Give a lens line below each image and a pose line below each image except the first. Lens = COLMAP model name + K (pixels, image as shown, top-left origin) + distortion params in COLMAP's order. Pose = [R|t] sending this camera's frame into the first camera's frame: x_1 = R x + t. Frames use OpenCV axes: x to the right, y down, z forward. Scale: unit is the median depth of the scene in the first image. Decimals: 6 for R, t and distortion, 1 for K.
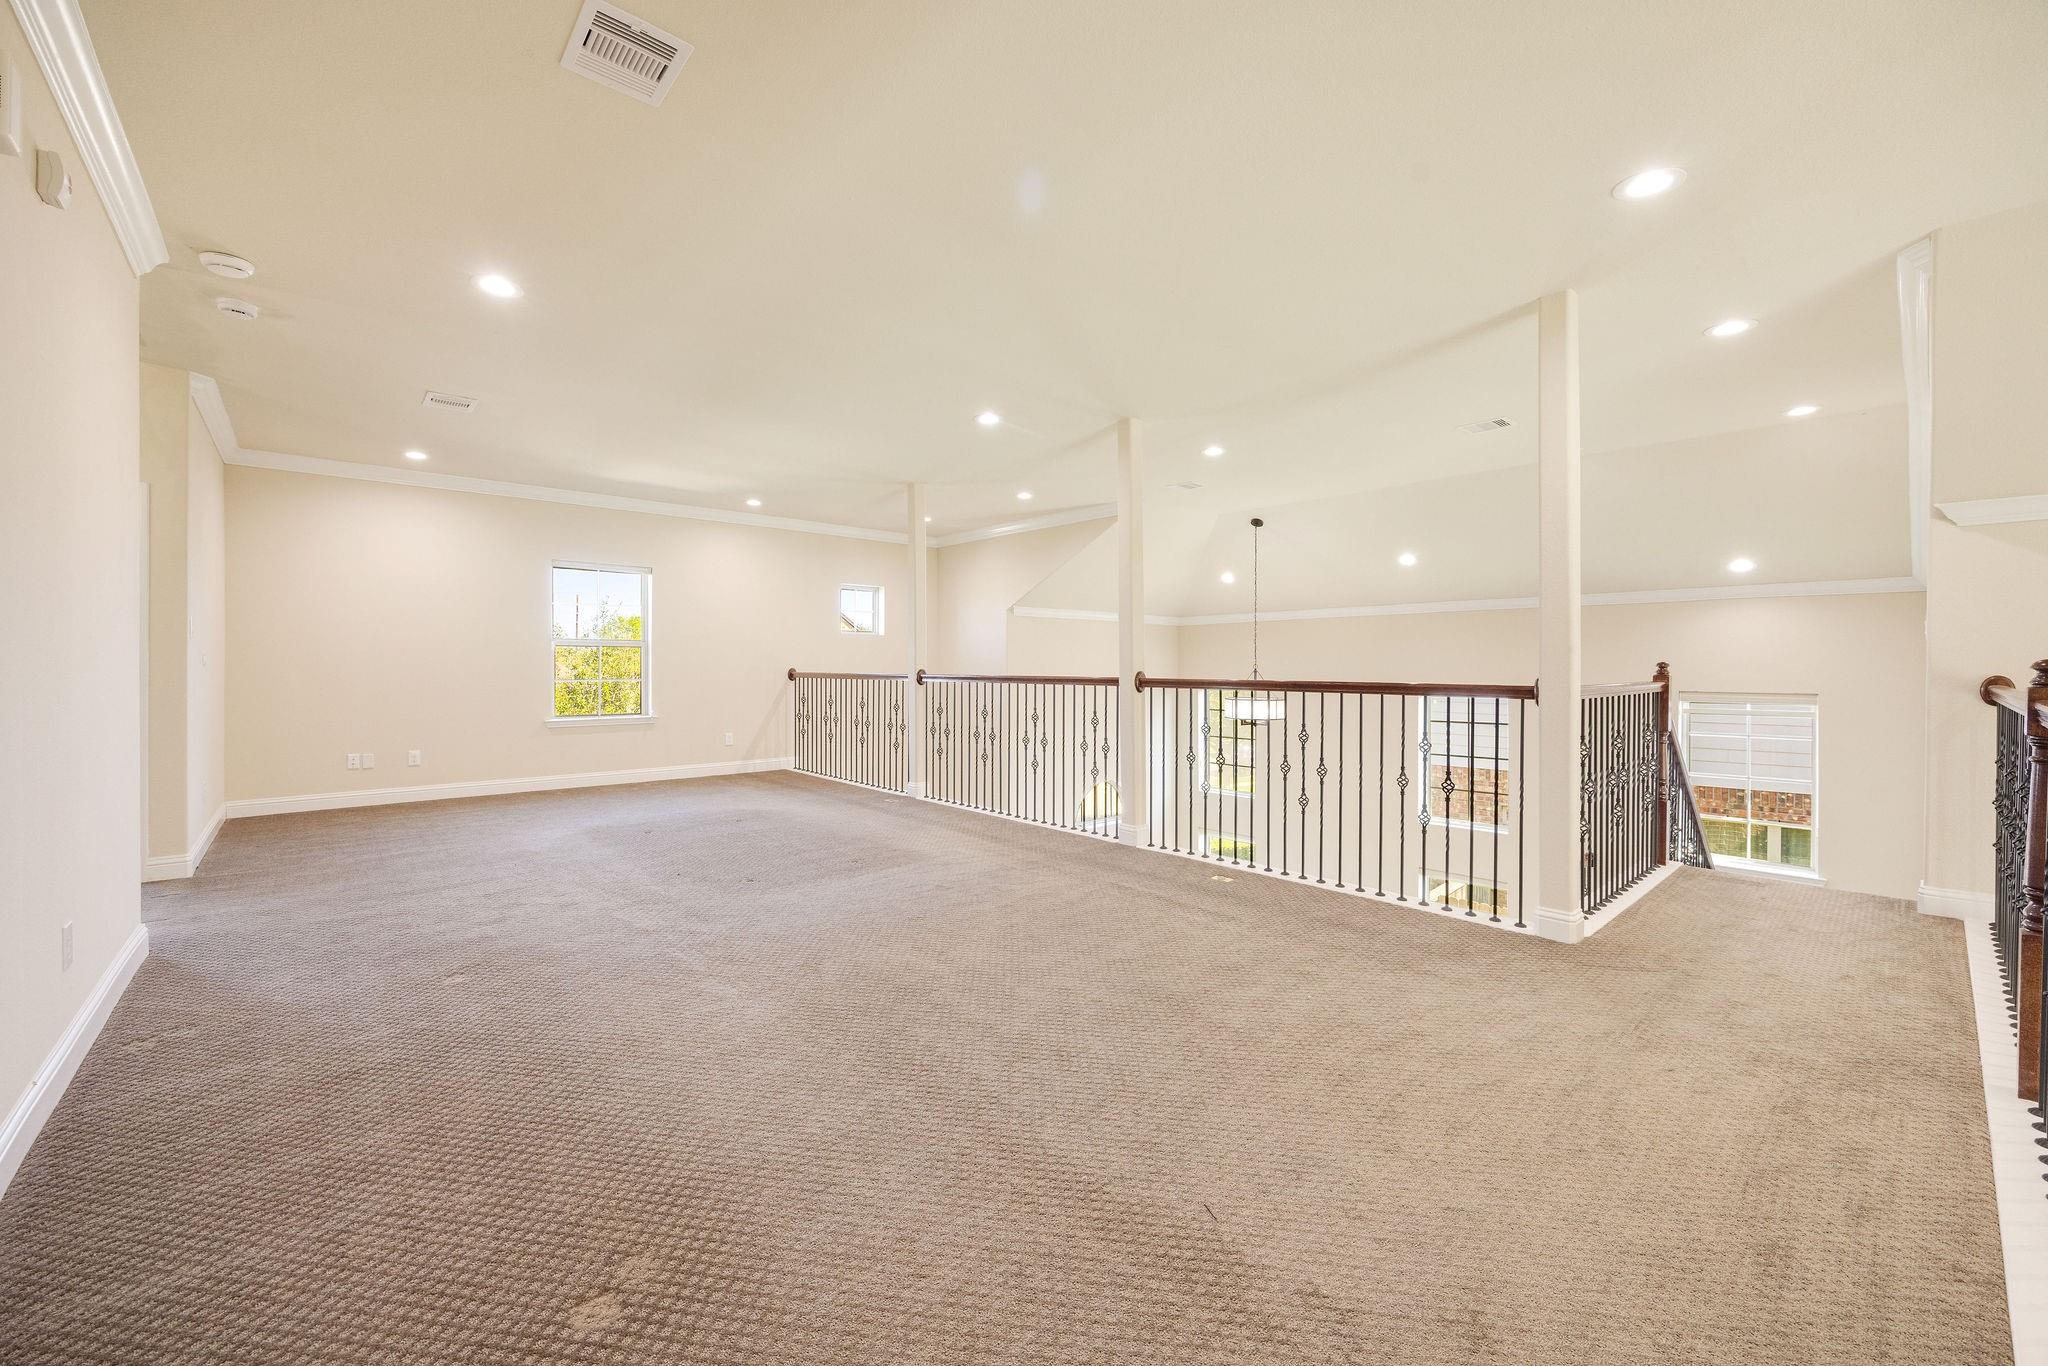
lens RADIAL K [[794.5, 0, 1009.4], [0, 794.5, 665.0], [0, 0, 1]] dist [-0.003660, -0.000379]
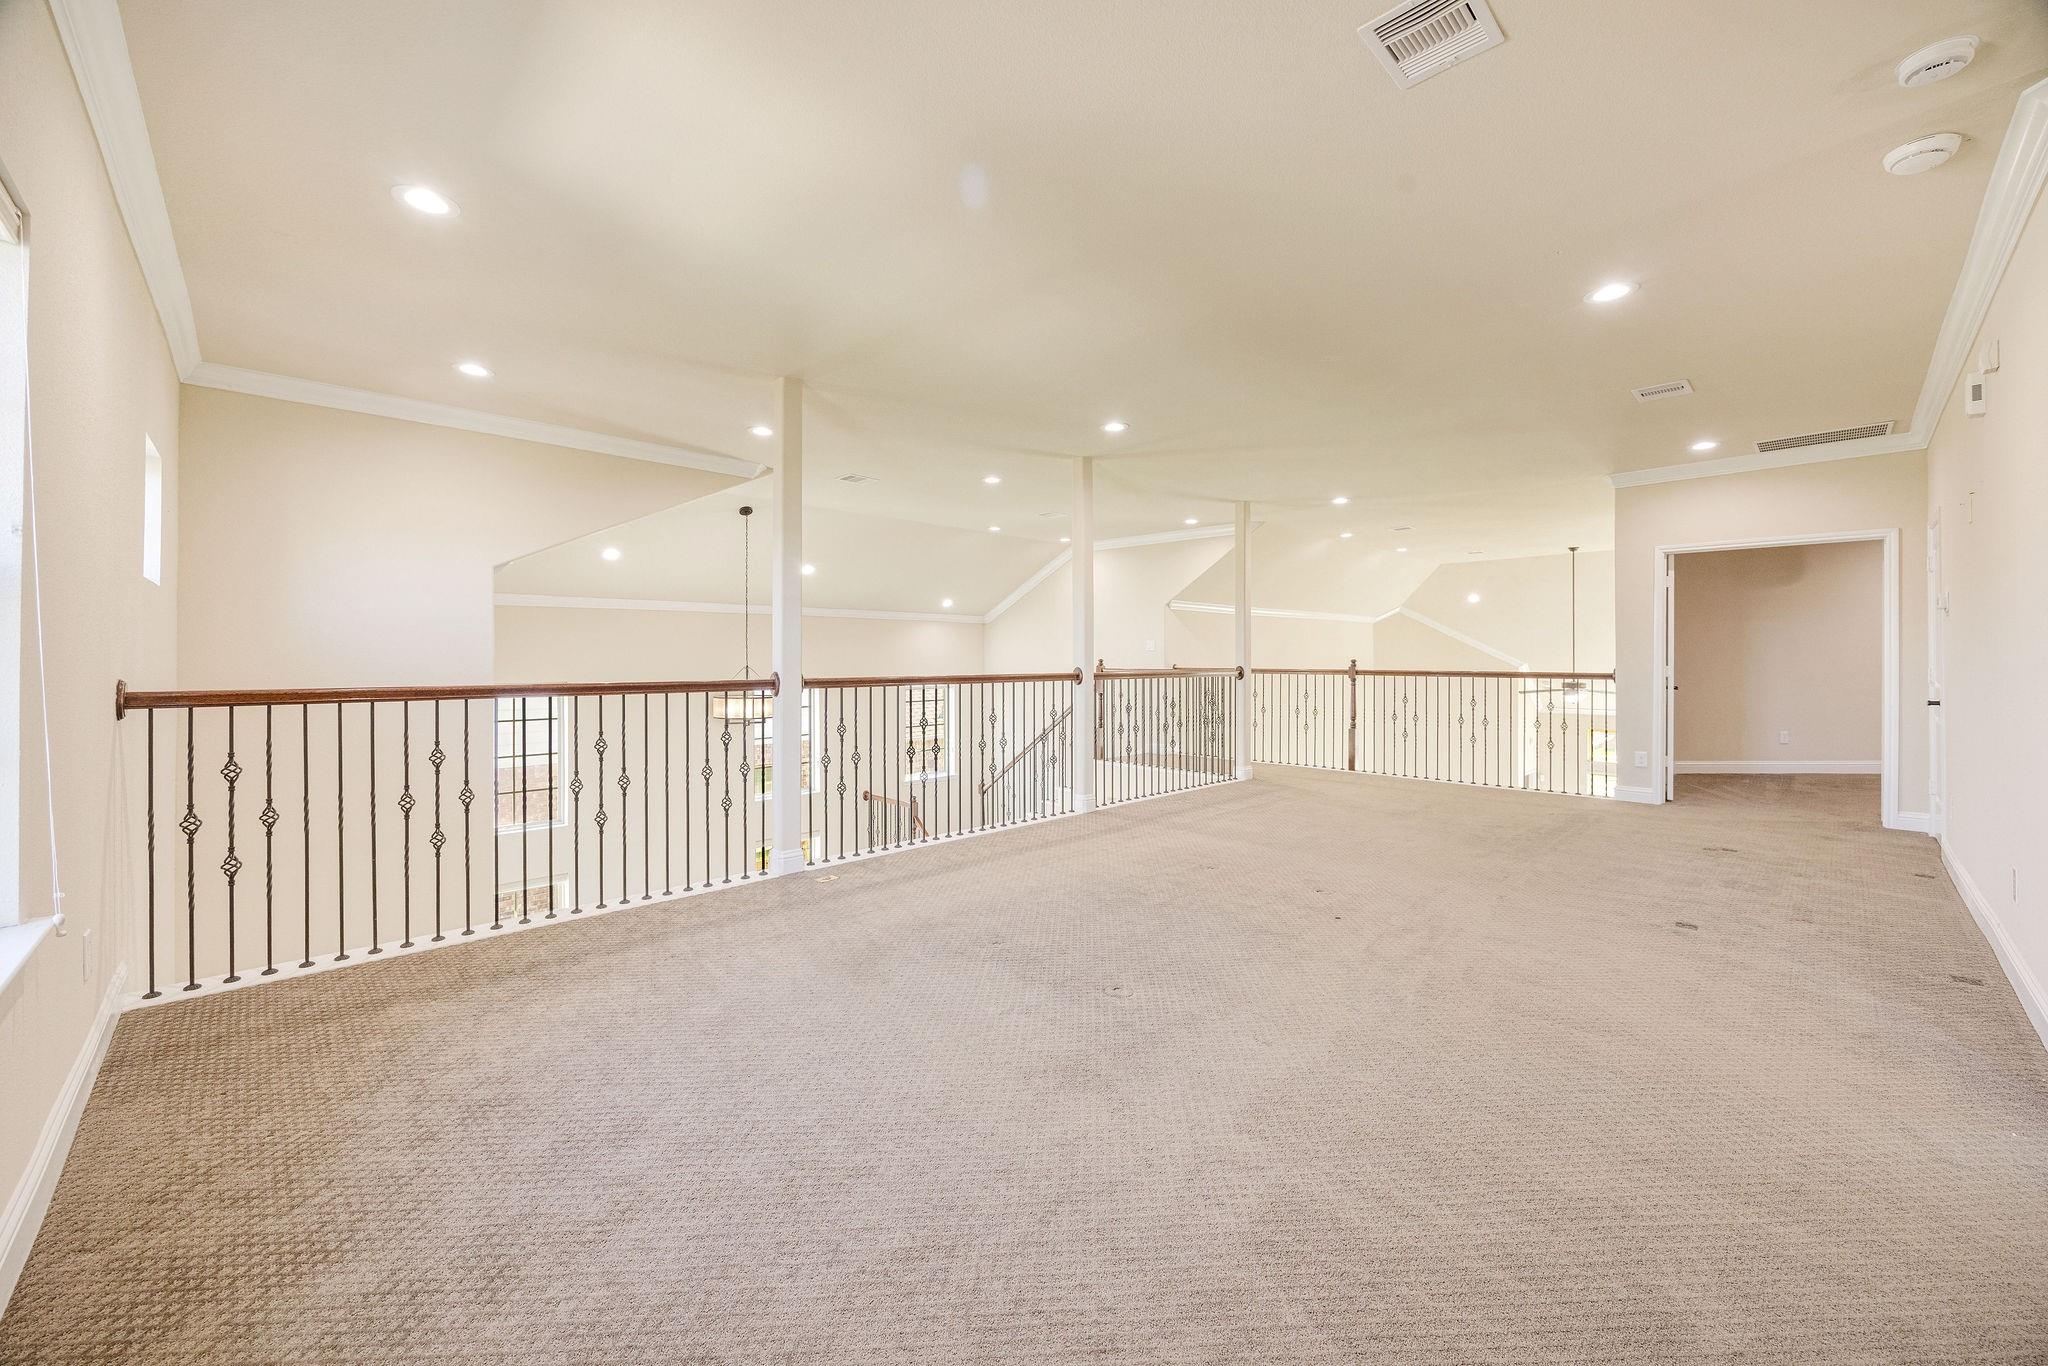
lens RADIAL K [[794.5, 0, 1010.4], [0, 794.5, 673.1], [0, 0, 1]] dist [-0.003660, -0.000379]
pose [[-0.047835, -0.018735, 0.998680, -0.729704], [0.007462, 0.999789, 0.019113, -0.005011], [-0.998827, 0.008367, -0.047685, 0.818633]]
